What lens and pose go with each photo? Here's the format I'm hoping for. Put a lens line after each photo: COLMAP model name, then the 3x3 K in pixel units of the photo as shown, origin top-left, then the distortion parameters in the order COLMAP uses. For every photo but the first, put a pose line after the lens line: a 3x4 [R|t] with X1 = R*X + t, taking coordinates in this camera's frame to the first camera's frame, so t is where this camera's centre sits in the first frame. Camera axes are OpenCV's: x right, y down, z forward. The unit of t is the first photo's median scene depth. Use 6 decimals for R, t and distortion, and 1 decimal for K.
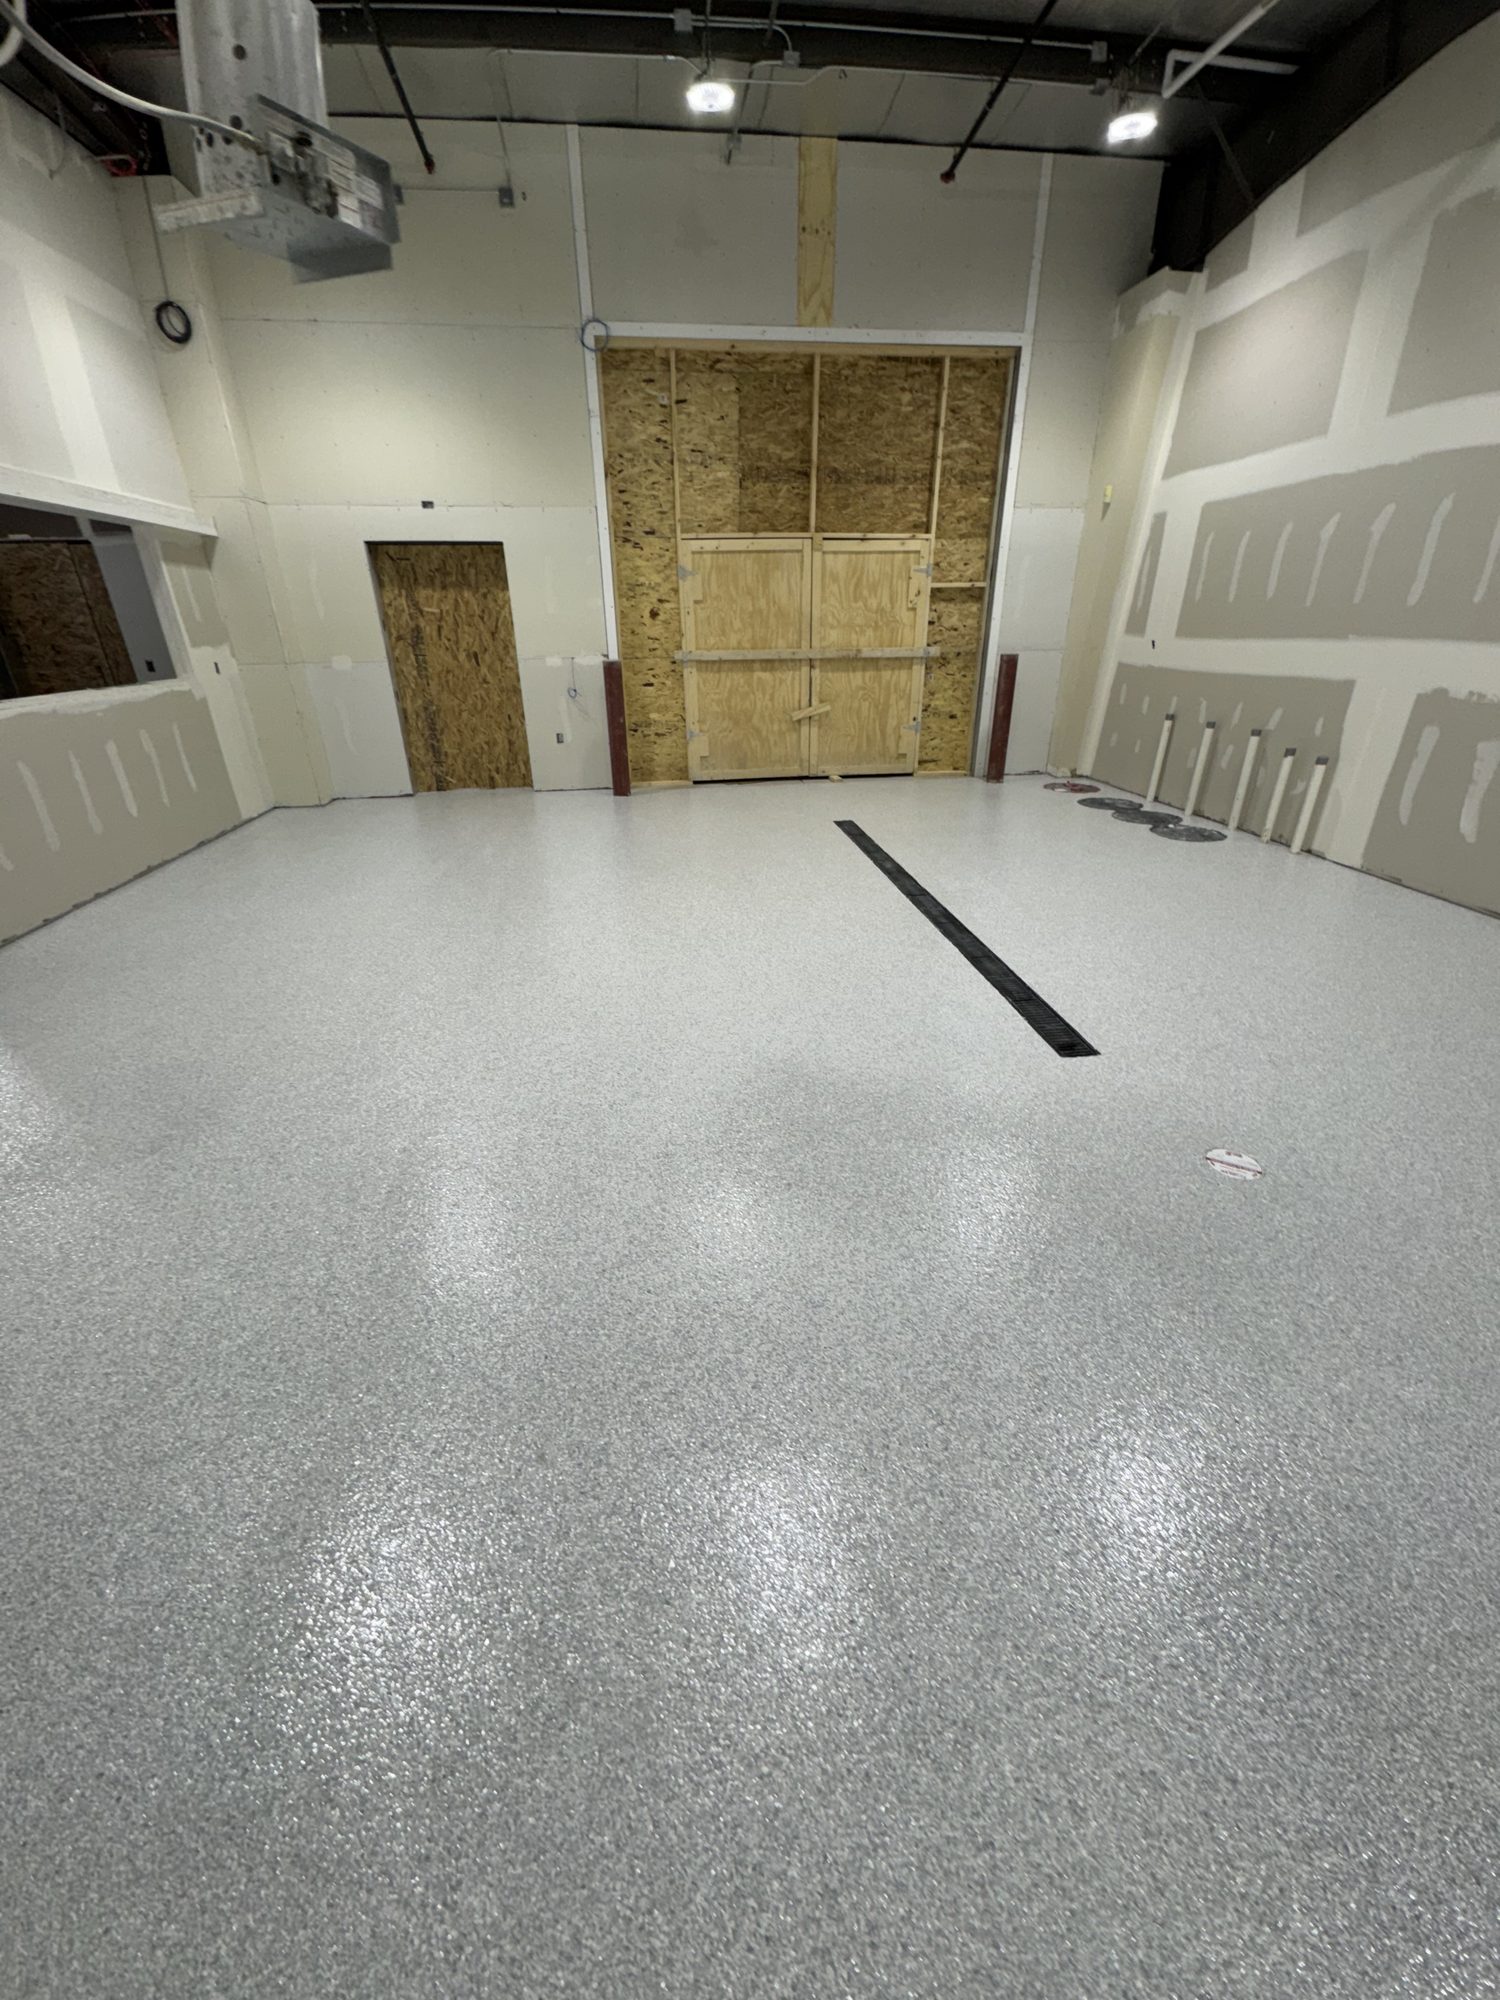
lens RADIAL K [[772.0, 0, 755.2], [0, 772.0, 991.2], [0, 0, 1]] dist [-0.000835, 0.000184]
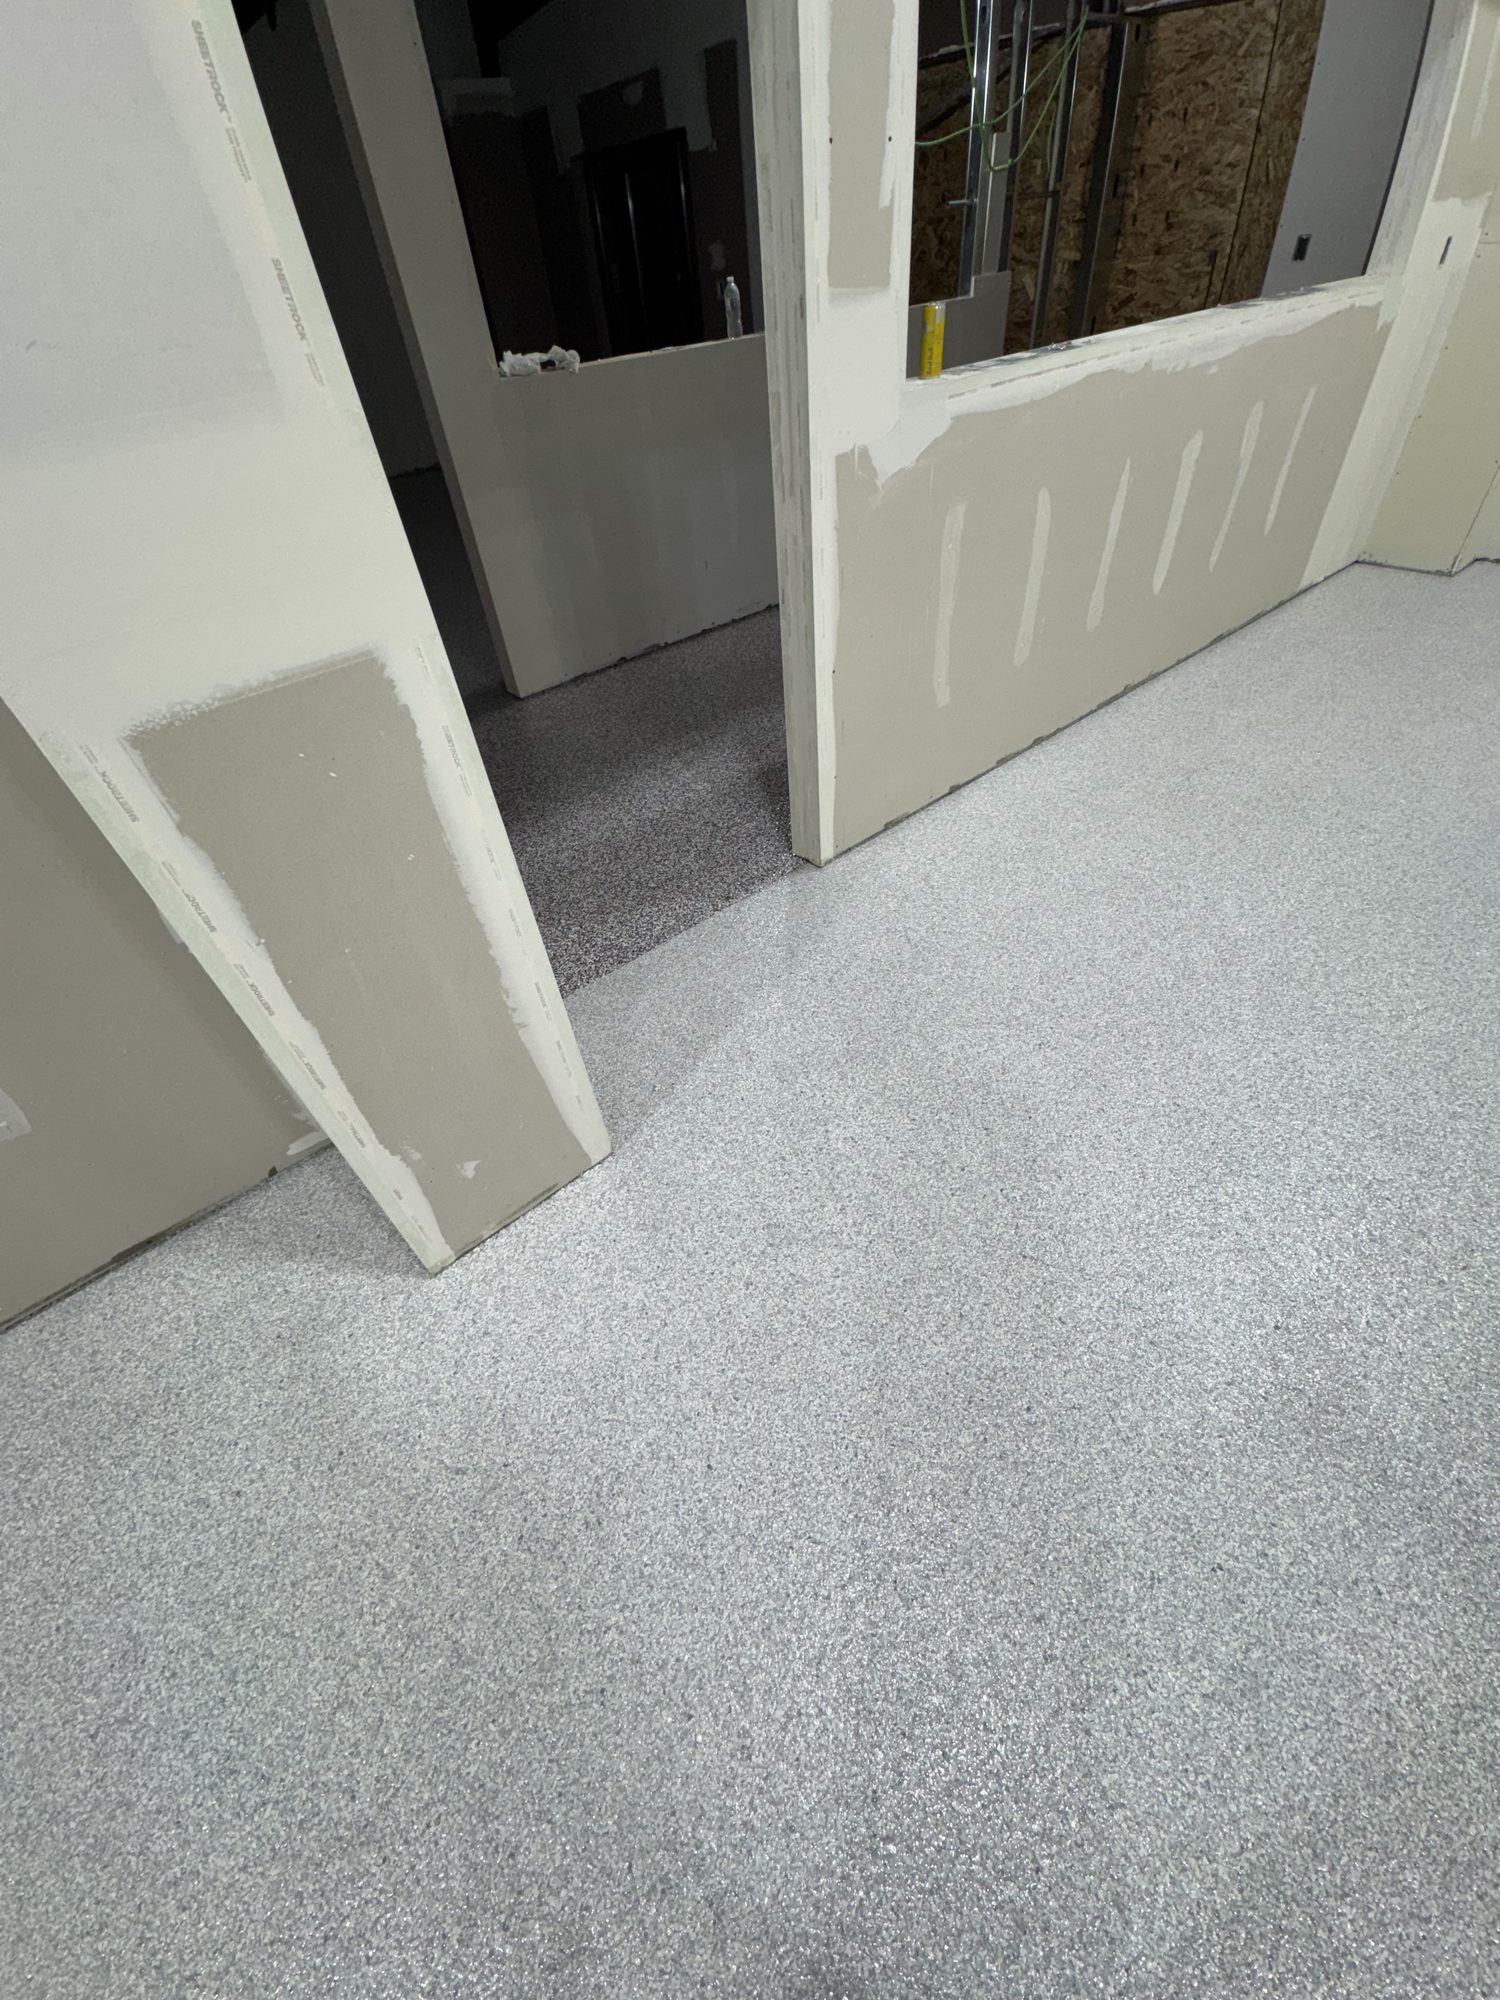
lens RADIAL K [[784.8, 0, 750.0], [0, 784.8, 1000.0], [0, 0, 1]] dist [-0.000342, -0.000375]
pose [[0.532203, 0.555630, -0.638776, -0.316309], [-0.286864, 0.828222, 0.481412, -0.124058], [0.796535, -0.072967, 0.600173, 0.296759]]
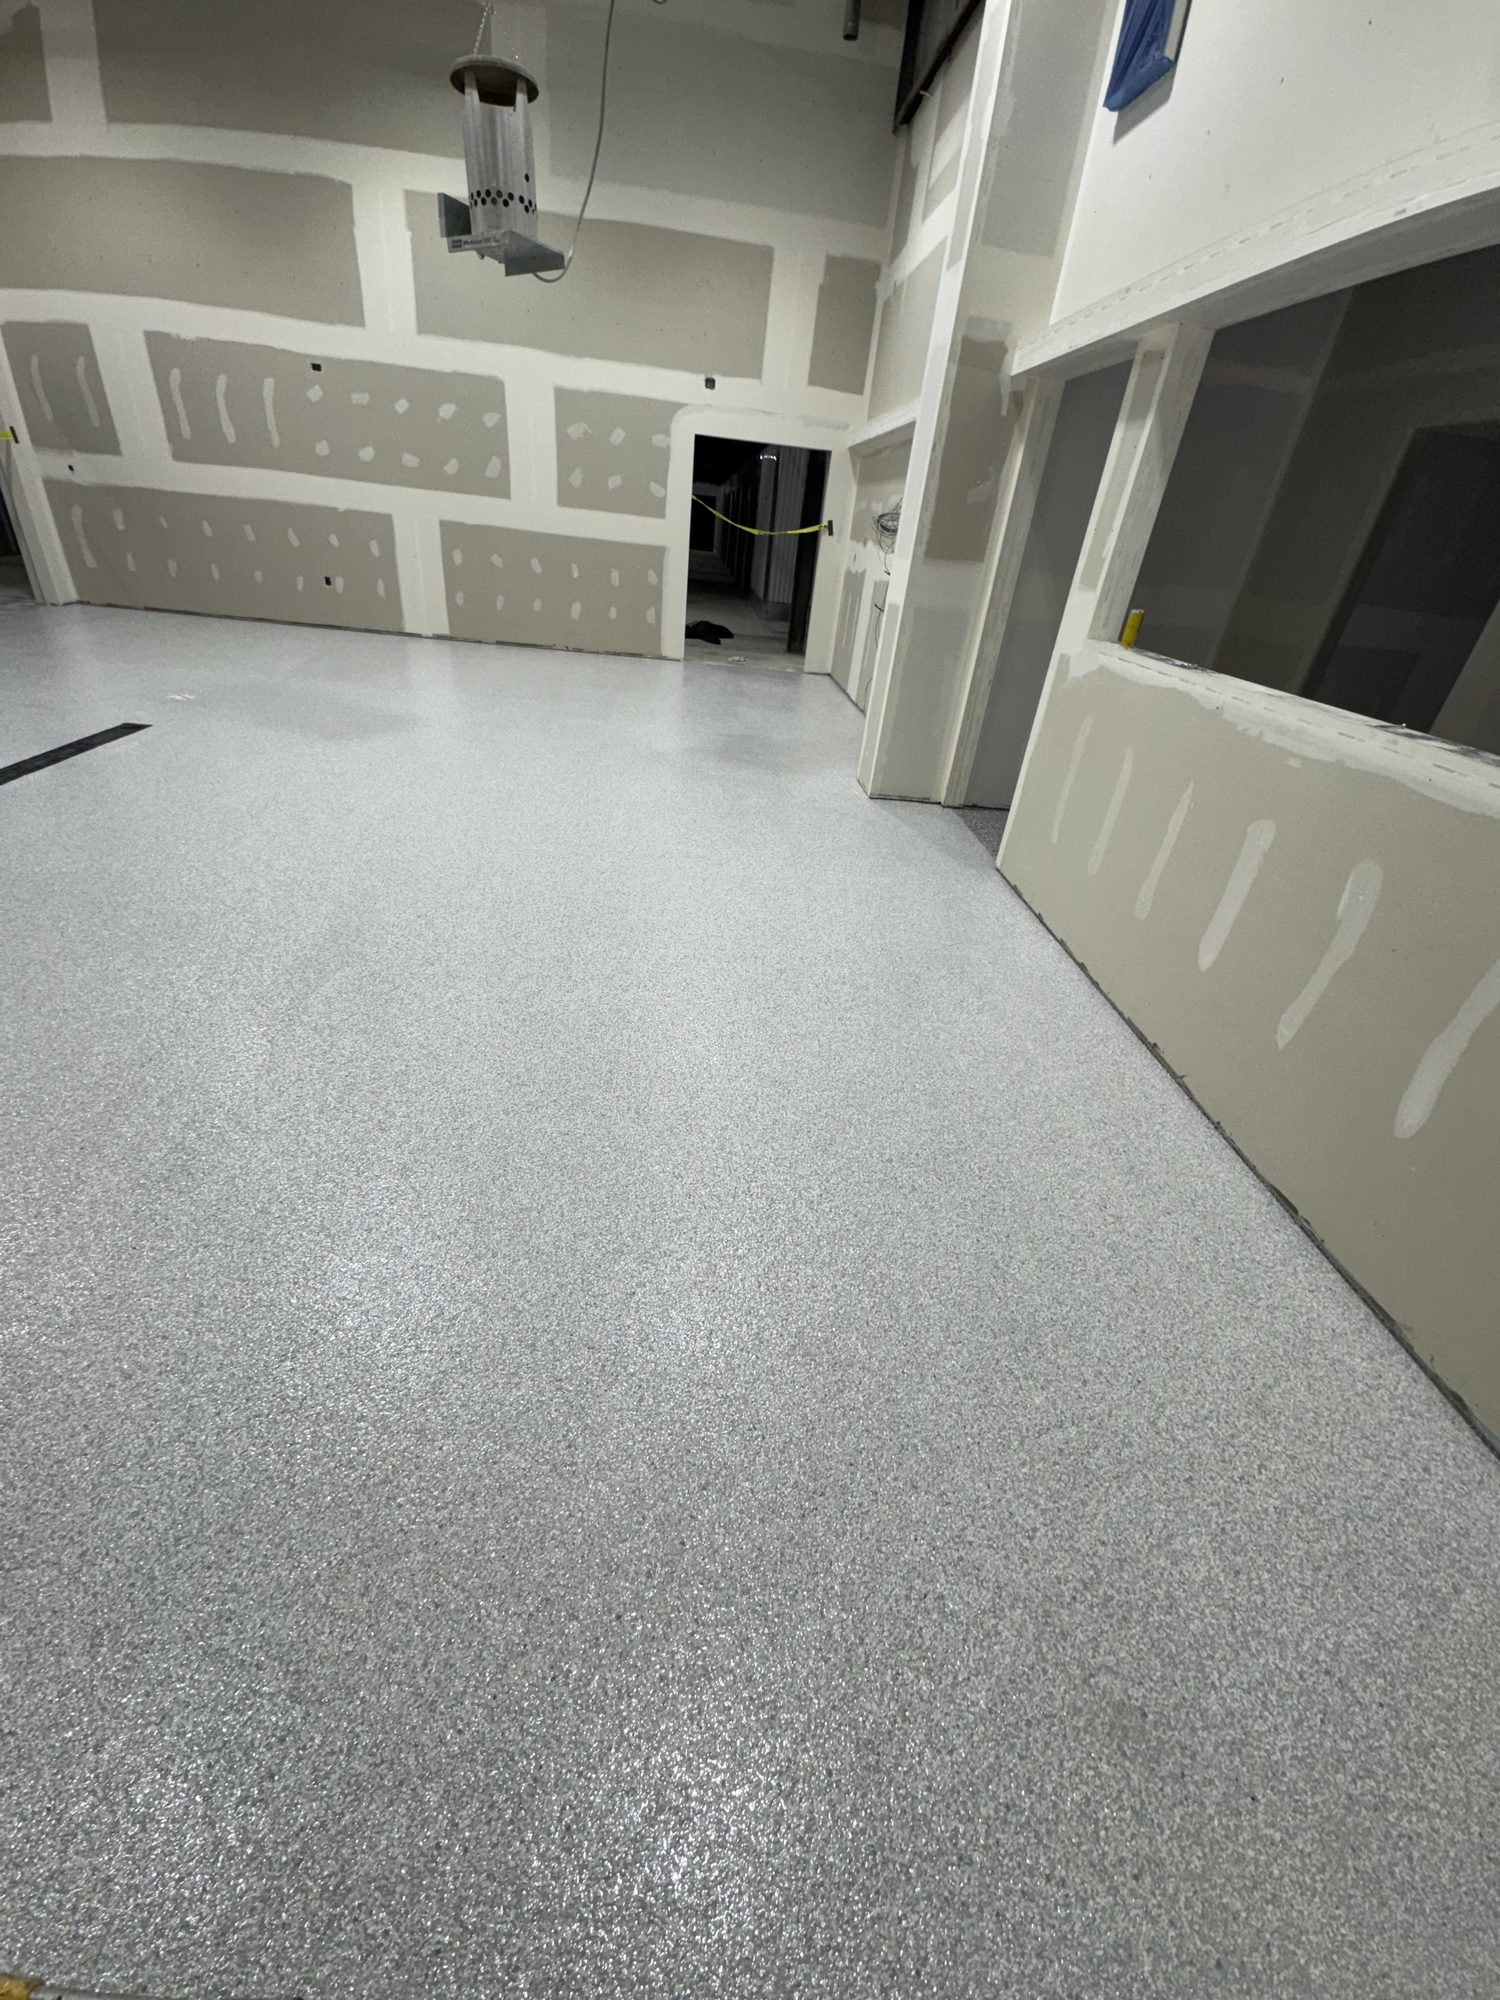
lens RADIAL K [[776.8, 0, 750.0], [0, 776.8, 1000.0], [0, 0, 1]] dist [0.024886, -0.013771]
pose [[-0.994349, -0.105516, 0.011701, -0.386826], [-0.047862, 0.543936, 0.837761, -0.438280], [-0.094762, 0.832466, -0.545912, 0.944850]]
